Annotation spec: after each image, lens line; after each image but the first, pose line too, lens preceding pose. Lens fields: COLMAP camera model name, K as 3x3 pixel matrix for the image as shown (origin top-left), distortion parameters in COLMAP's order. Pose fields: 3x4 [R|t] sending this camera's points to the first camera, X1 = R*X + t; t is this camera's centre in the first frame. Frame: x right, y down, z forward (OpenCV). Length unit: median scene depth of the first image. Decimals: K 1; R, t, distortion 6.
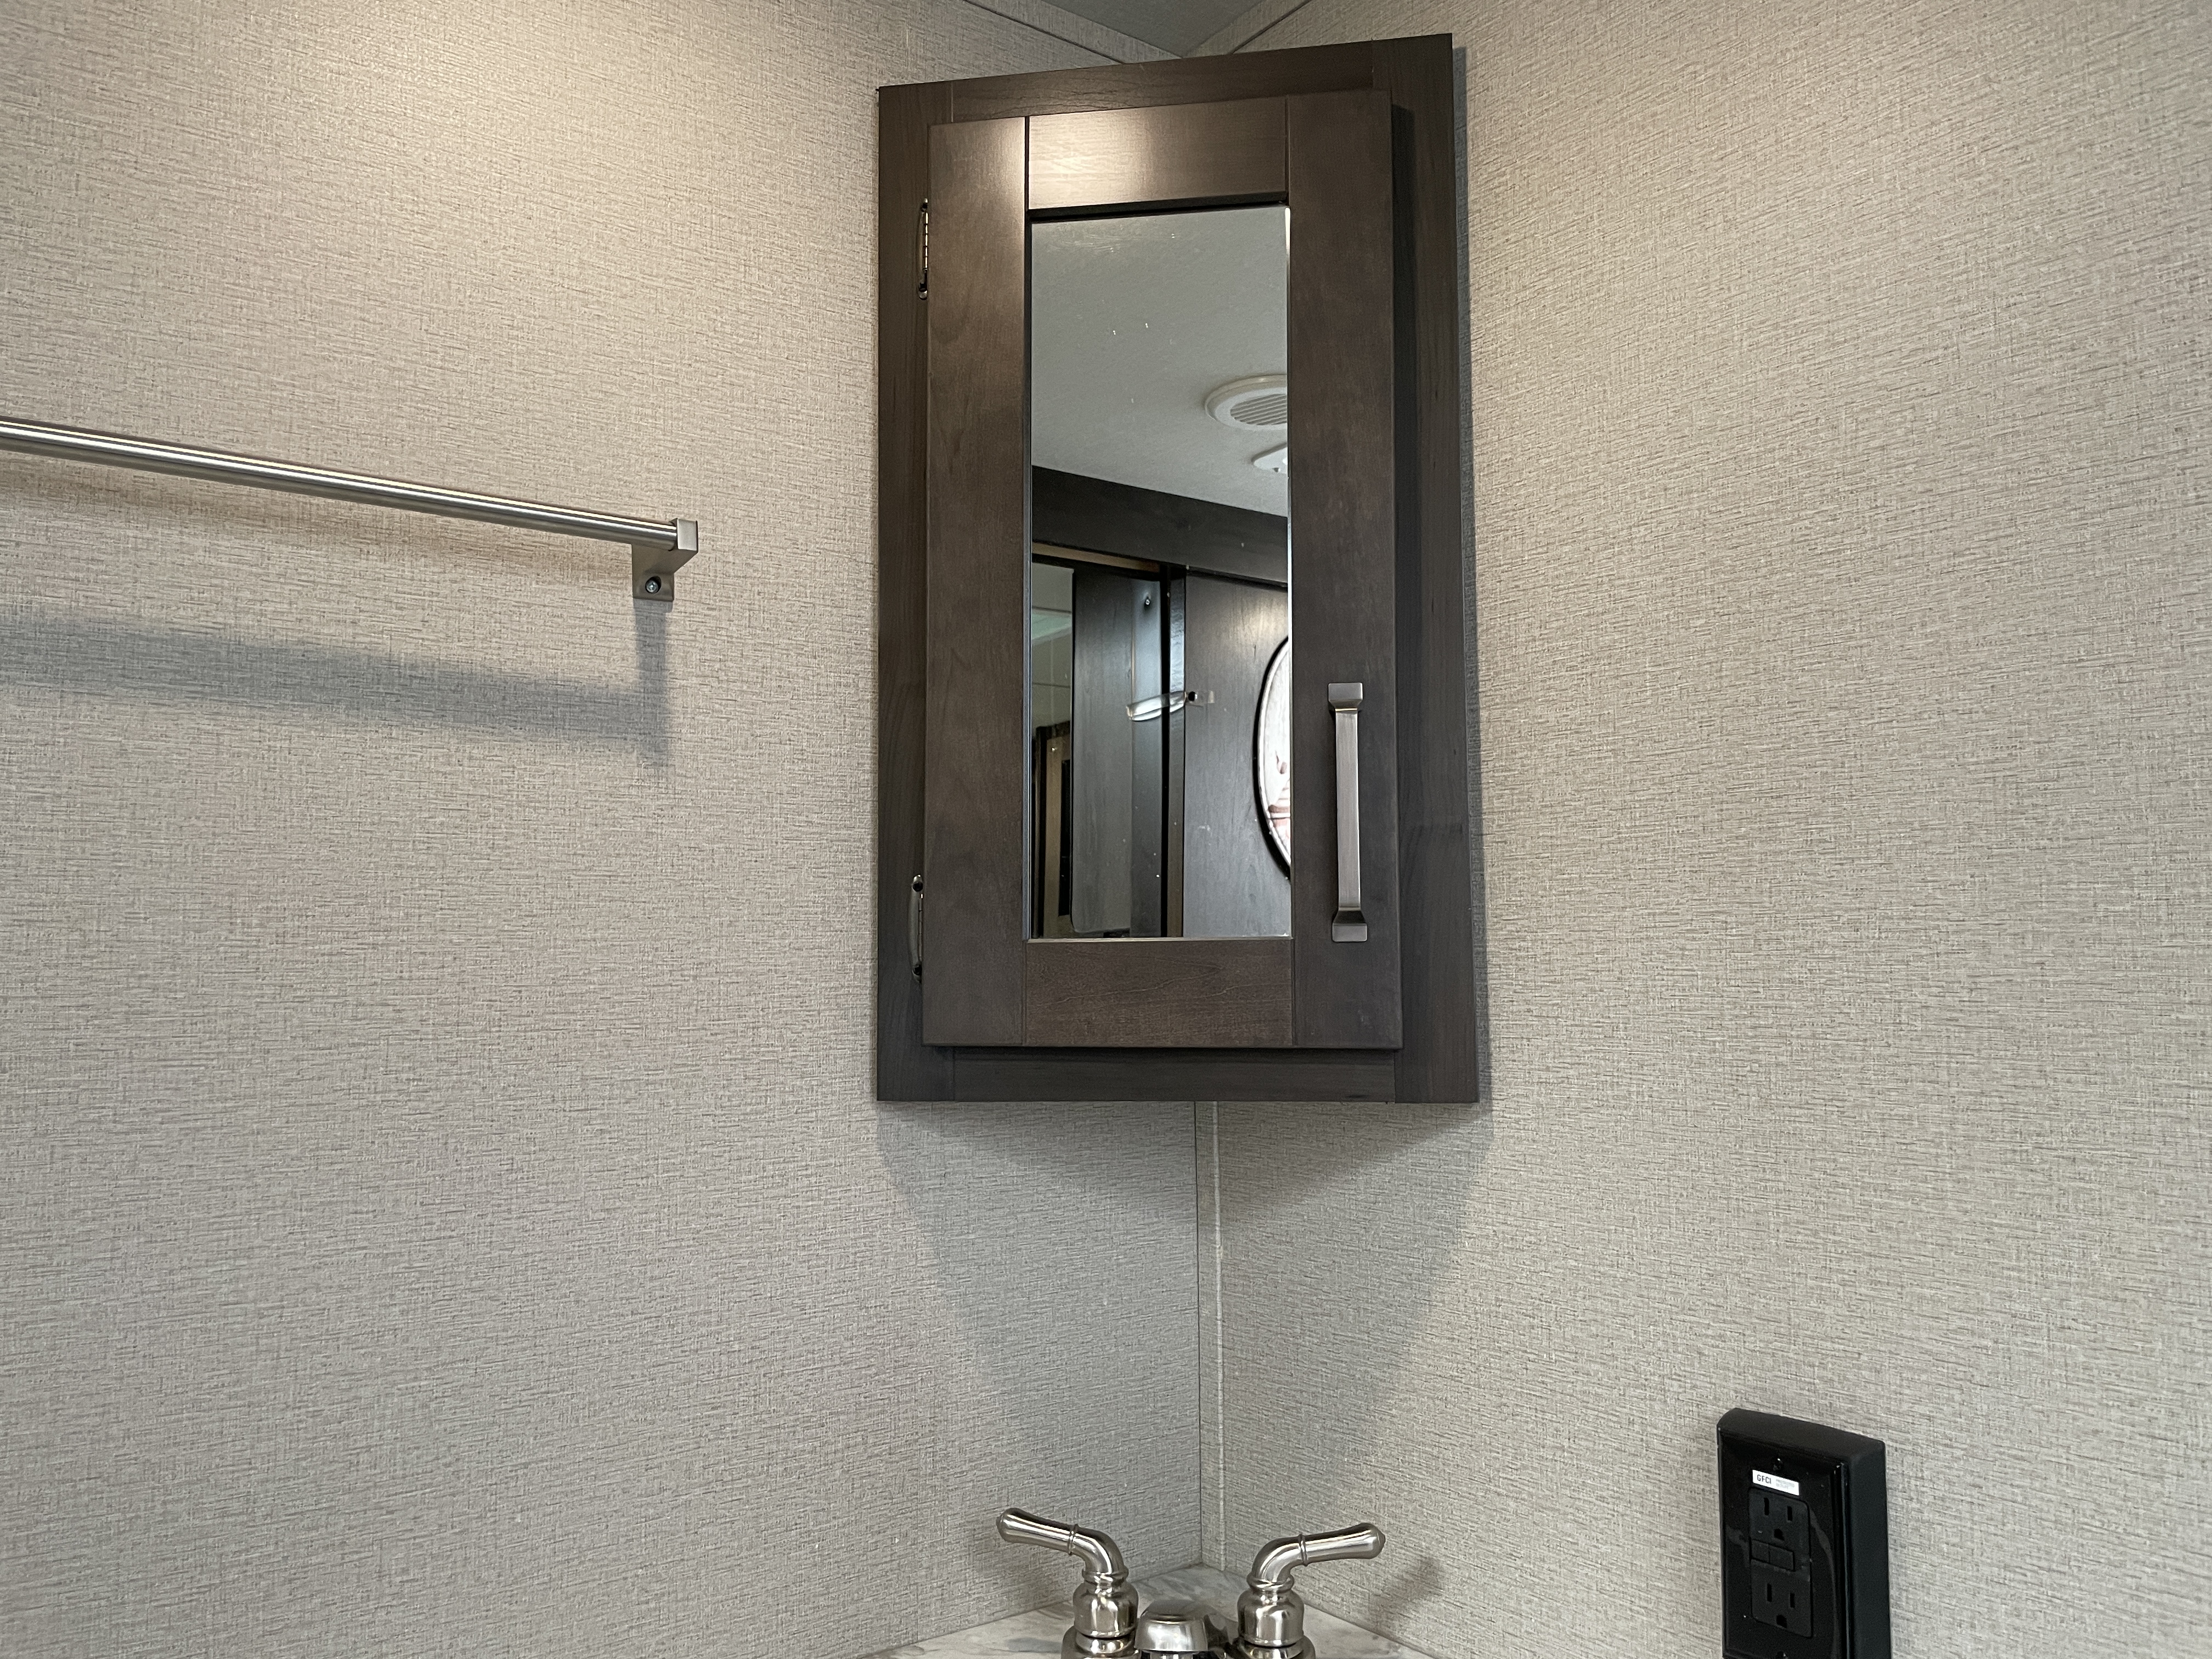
lens RADIAL K [[1702.7, 0, 1103.4], [0, 1702.7, 827.5], [0, 0, 1]] dist [0.072655, -0.100518]
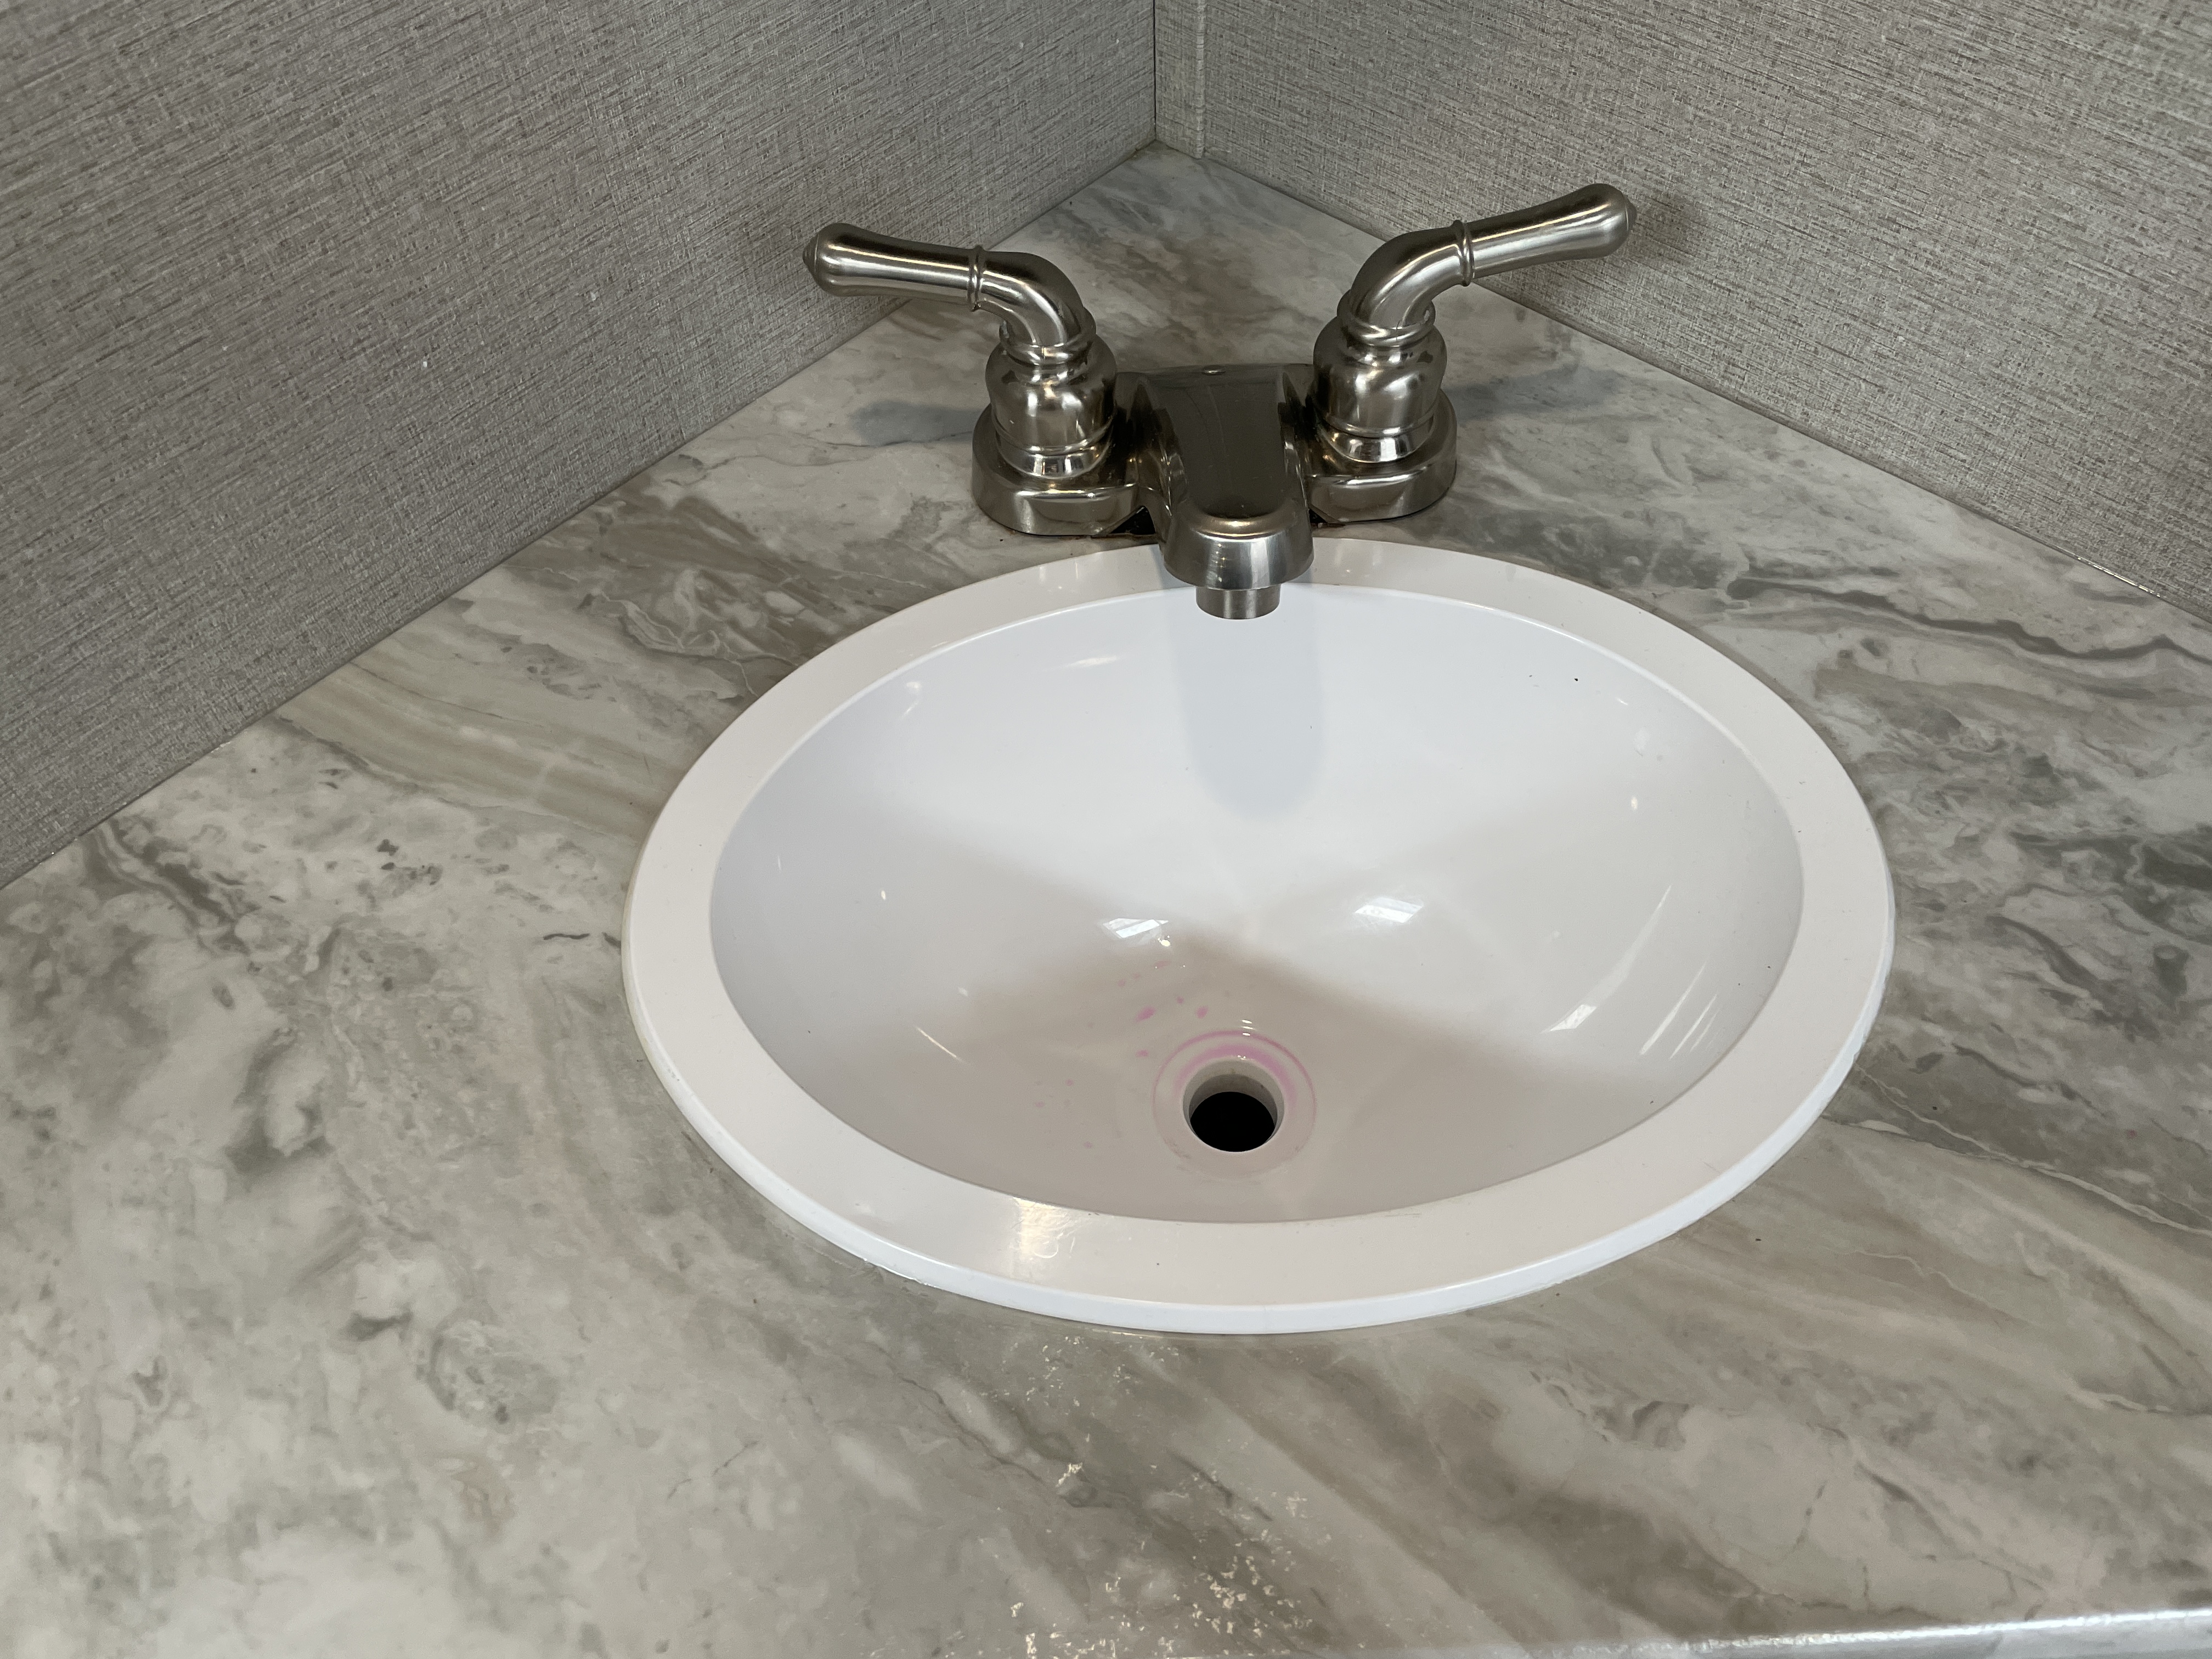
lens RADIAL K [[1702.7, 0, 1083.8], [0, 1702.7, 826.2], [0, 0, 1]] dist [0.072655, -0.100518]
pose [[0.985137, -0.153546, 0.076996, -0.047026], [0.017925, 0.537702, 0.842945, 0.098752], [-0.170832, -0.829036, 0.532462, 0.617420]]
